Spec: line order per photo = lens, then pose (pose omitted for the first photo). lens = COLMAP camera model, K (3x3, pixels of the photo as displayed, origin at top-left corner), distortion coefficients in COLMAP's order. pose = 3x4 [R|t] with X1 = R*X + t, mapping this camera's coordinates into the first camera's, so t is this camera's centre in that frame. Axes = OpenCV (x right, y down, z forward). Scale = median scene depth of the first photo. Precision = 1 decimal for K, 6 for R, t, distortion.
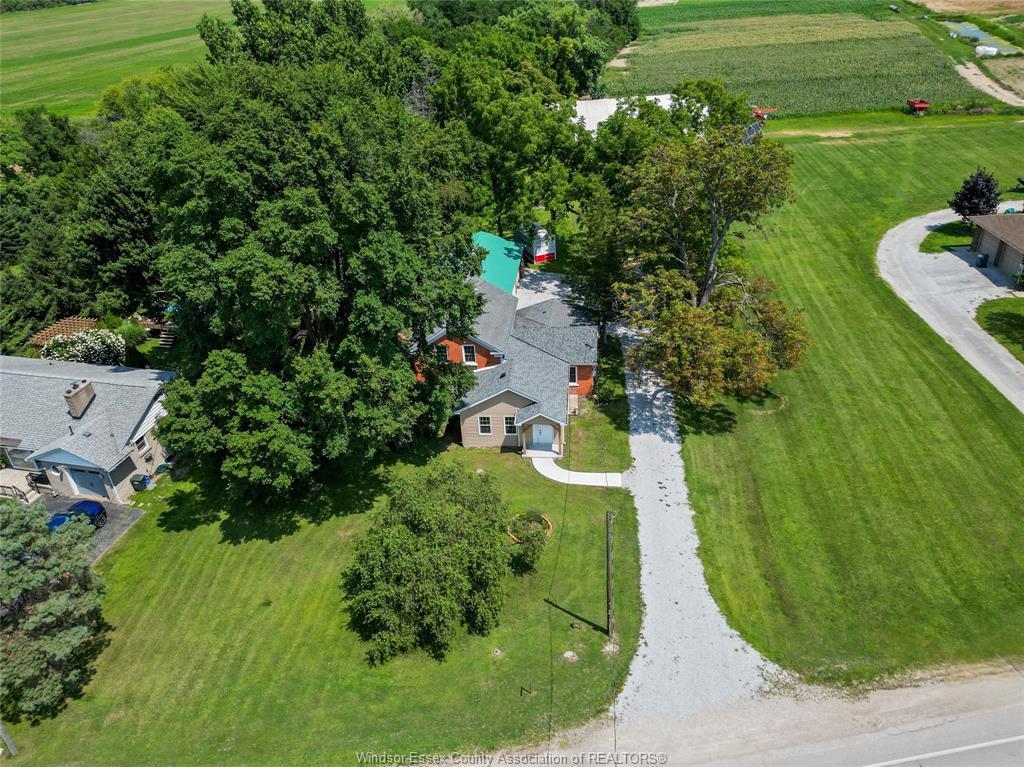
lens RADIAL K [[736.2, 0, 507.4], [0, 736.2, 388.0], [0, 0, 1]] dist [0.030413, -0.005398]
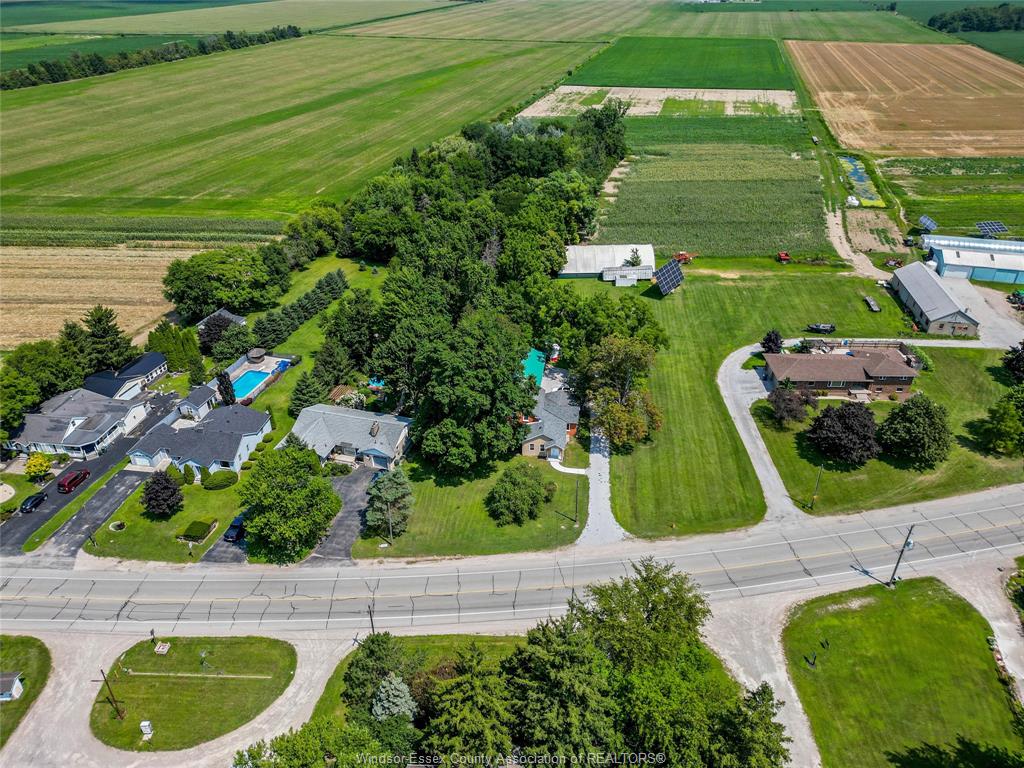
lens RADIAL K [[712.8, 0, 512.0], [0, 712.8, 384.0], [0, 0, 1]] dist [0.060217, -0.001289]
pose [[0.998325, 0.054642, 0.019034, -0.158419], [-0.054646, 0.998506, -0.000338, -0.161226], [-0.019024, -0.000702, 0.999819, -1.440844]]
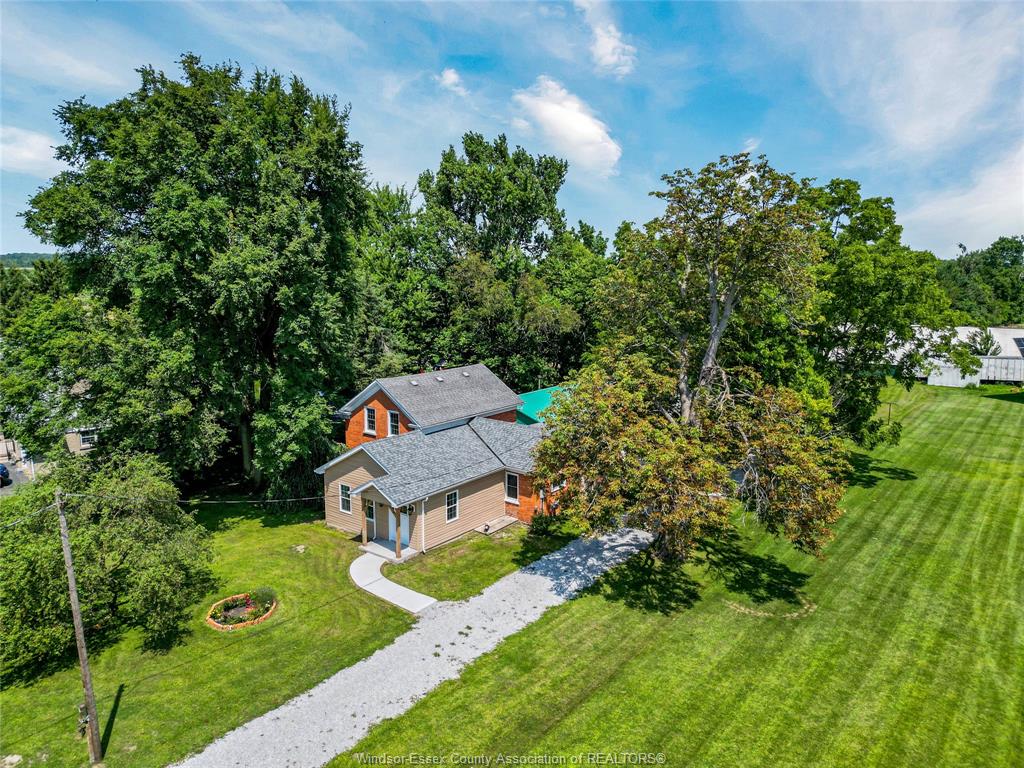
lens RADIAL K [[725.6, 0, 512.0], [0, 725.6, 384.0], [0, 0, 1]] dist [0.024124, -0.002116]
pose [[0.844469, 0.146392, -0.515210, 0.492546], [-0.312758, 0.915668, -0.252456, 0.079425], [0.434804, 0.374327, 0.819039, 0.417197]]
